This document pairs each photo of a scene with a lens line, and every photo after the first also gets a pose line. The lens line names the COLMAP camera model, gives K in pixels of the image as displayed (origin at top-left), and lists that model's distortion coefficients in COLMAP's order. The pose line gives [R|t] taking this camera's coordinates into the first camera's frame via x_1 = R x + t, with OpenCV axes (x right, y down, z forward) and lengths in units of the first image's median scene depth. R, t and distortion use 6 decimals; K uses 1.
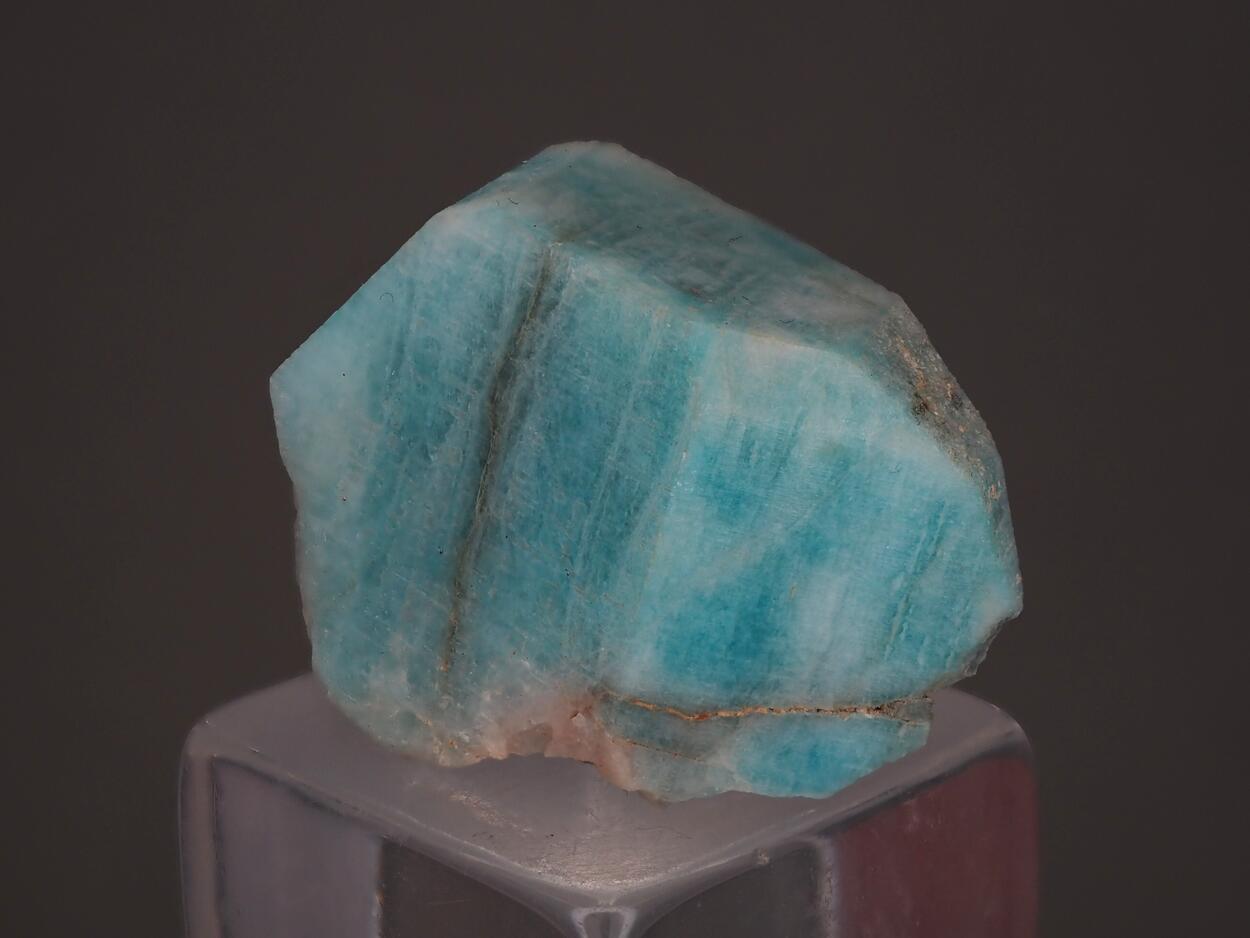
lens RADIAL K [[3143.7, 0, 623.2], [0, 3143.7, 472.0], [0, 0, 1]] dist [-0.061853, 0.000000]
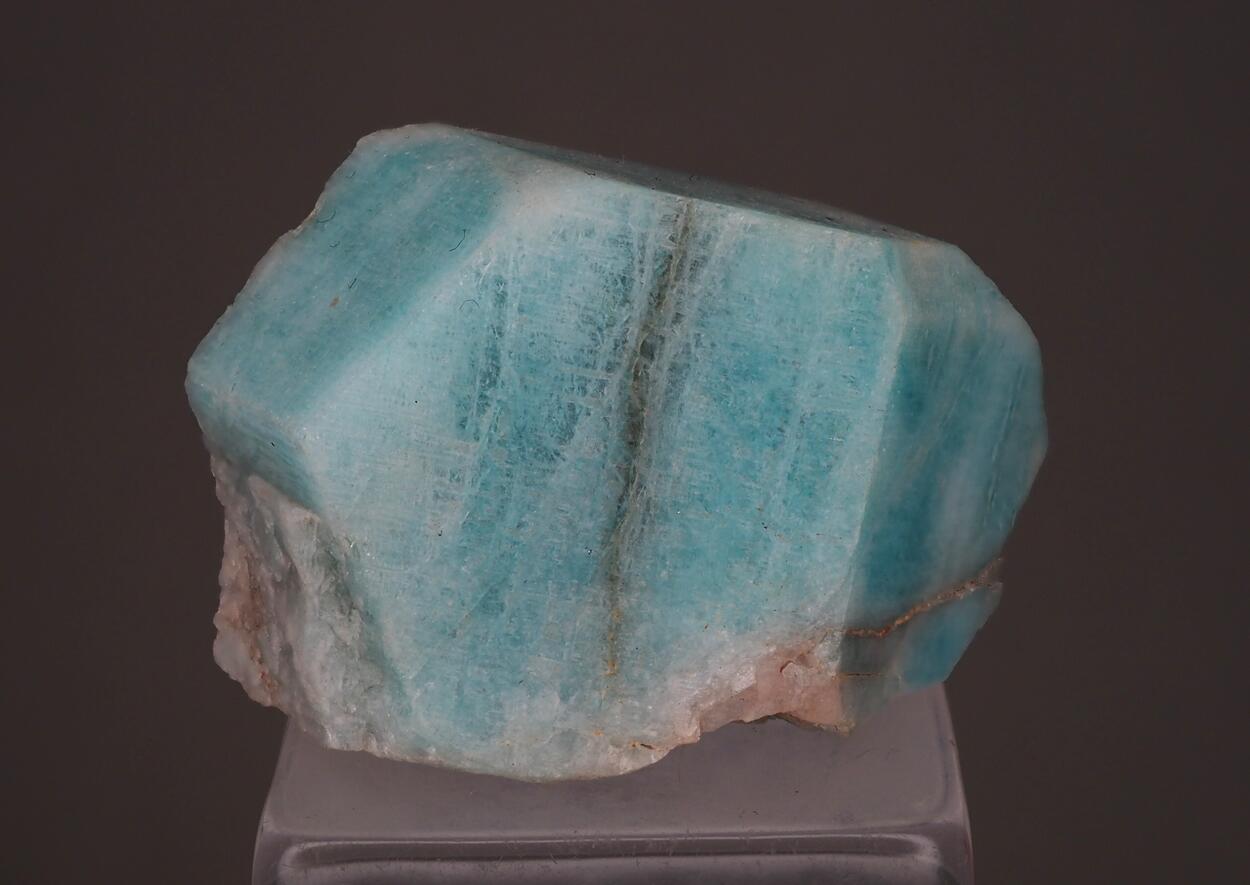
lens RADIAL K [[3376.2, 0, 626.9], [0, 3376.2, 450.5], [0, 0, 1]] dist [-0.048831, 0.000000]
pose [[0.698470, -0.232441, 0.676839, -0.748864], [0.242420, 0.966715, 0.081823, -0.086626], [-0.673329, 0.106928, 0.731570, 0.252136]]
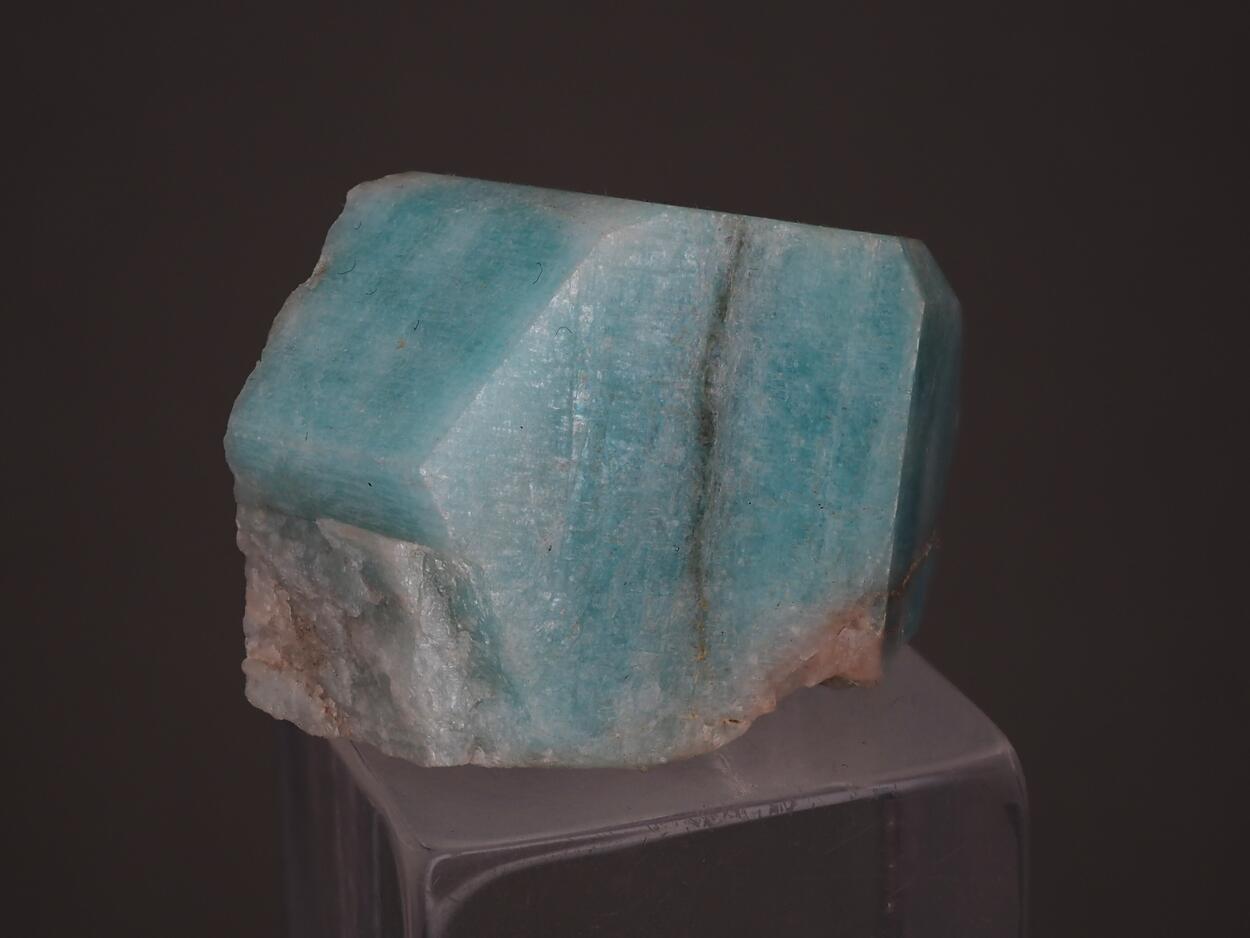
lens RADIAL K [[3143.7, 0, 623.7], [0, 3143.7, 460.7], [0, 0, 1]] dist [-0.061853, 0.000000]
pose [[0.415918, -0.293551, 0.860721, -0.961557], [0.311347, 0.935236, 0.168516, -0.184006], [-0.854445, 0.197894, 0.480377, 0.530439]]
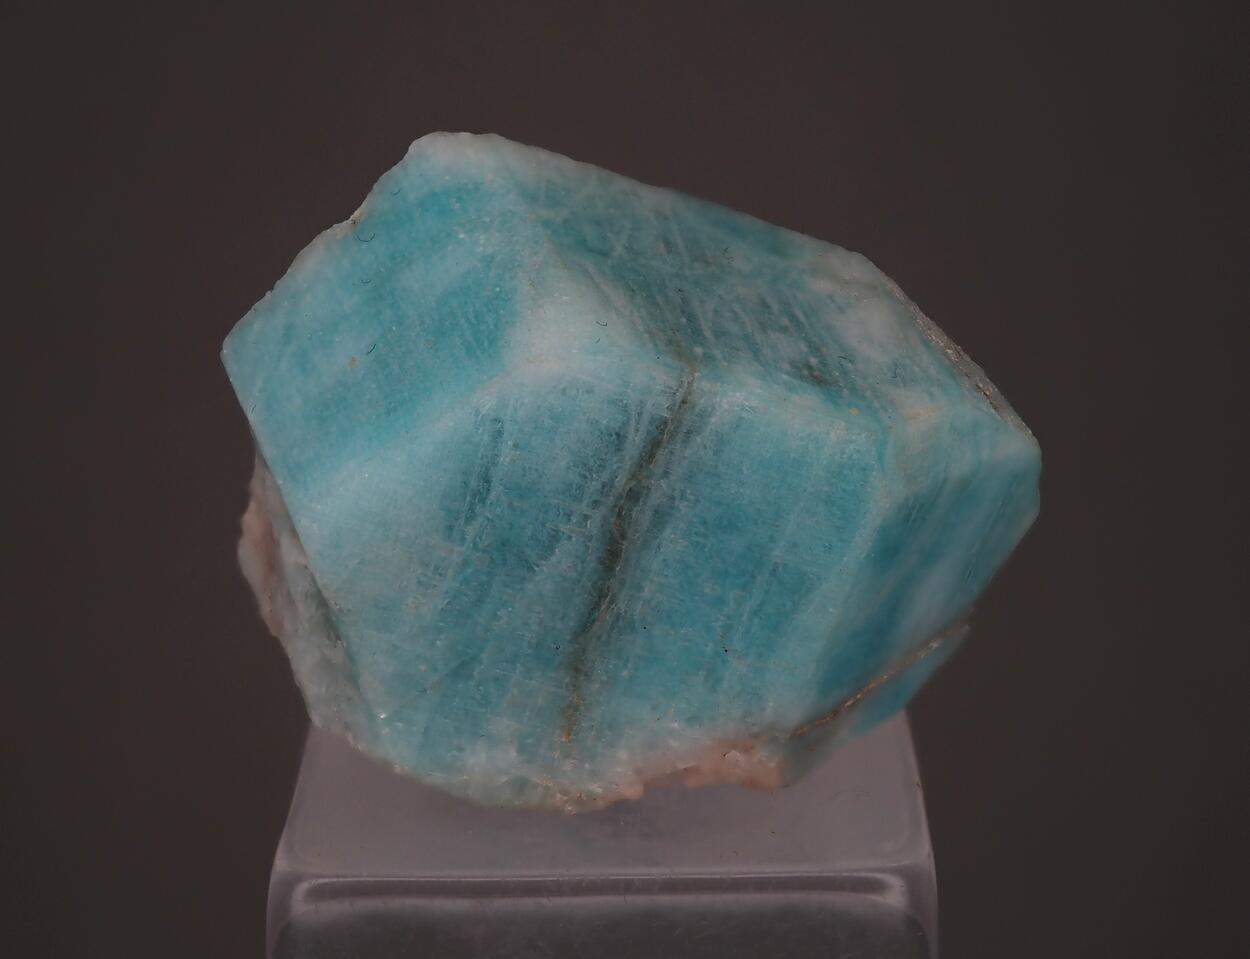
lens RADIAL K [[3014.3, 0, 621.8], [0, 3014.3, 479.5], [0, 0, 1]] dist [-0.148697, 0.000000]
pose [[0.796064, -0.362860, 0.484371, -0.500200], [0.122193, 0.880214, 0.458576, -0.471774], [-0.592749, -0.305869, 0.745045, 0.294856]]
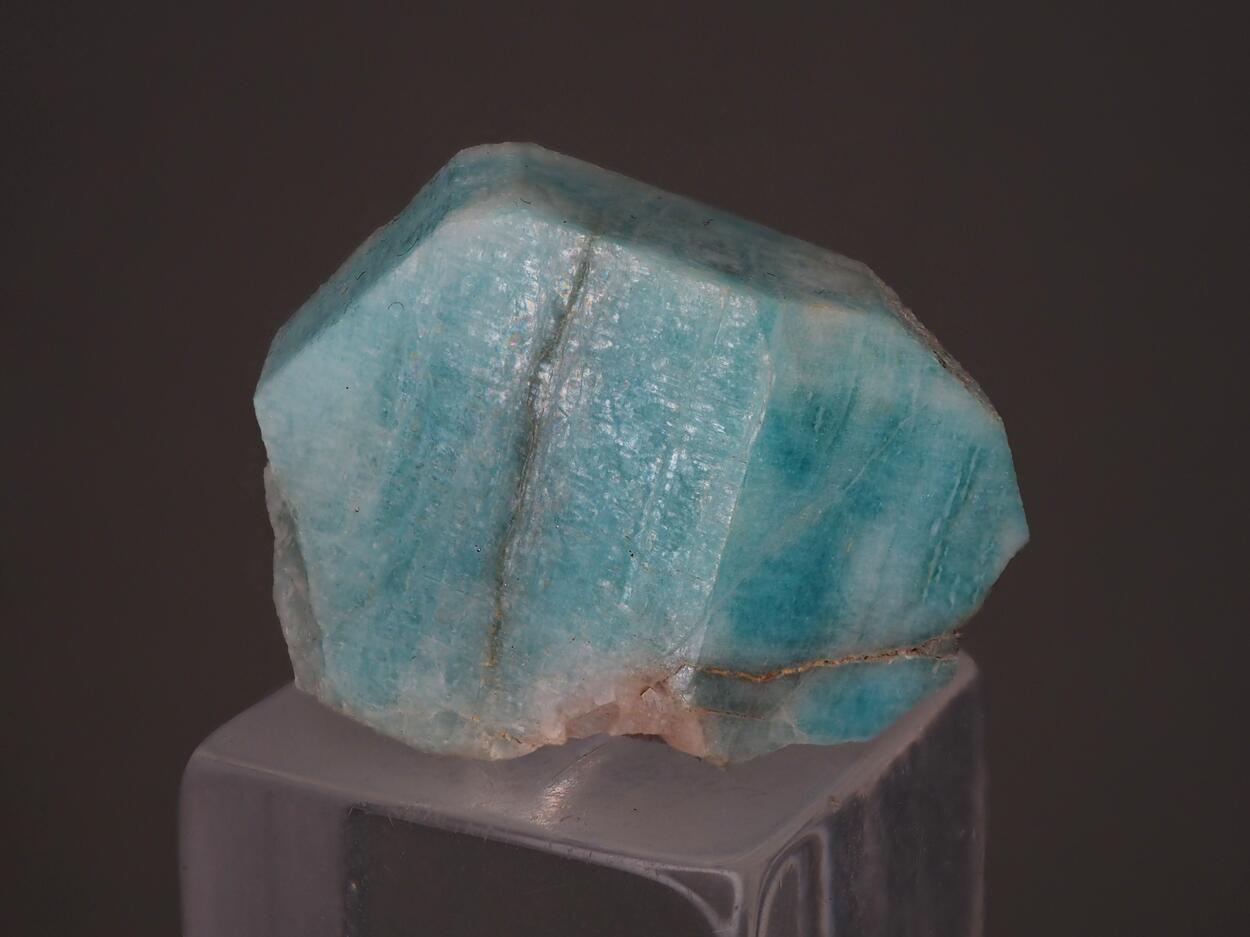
lens RADIAL K [[3143.7, 0, 624.9], [0, 3143.7, 464.9], [0, 0, 1]] dist [-0.061853, 0.000000]
pose [[0.951622, -0.103195, 0.289423, -0.312068], [0.104209, 0.994484, 0.011947, -0.009420], [-0.289060, 0.018791, 0.957127, 0.013050]]
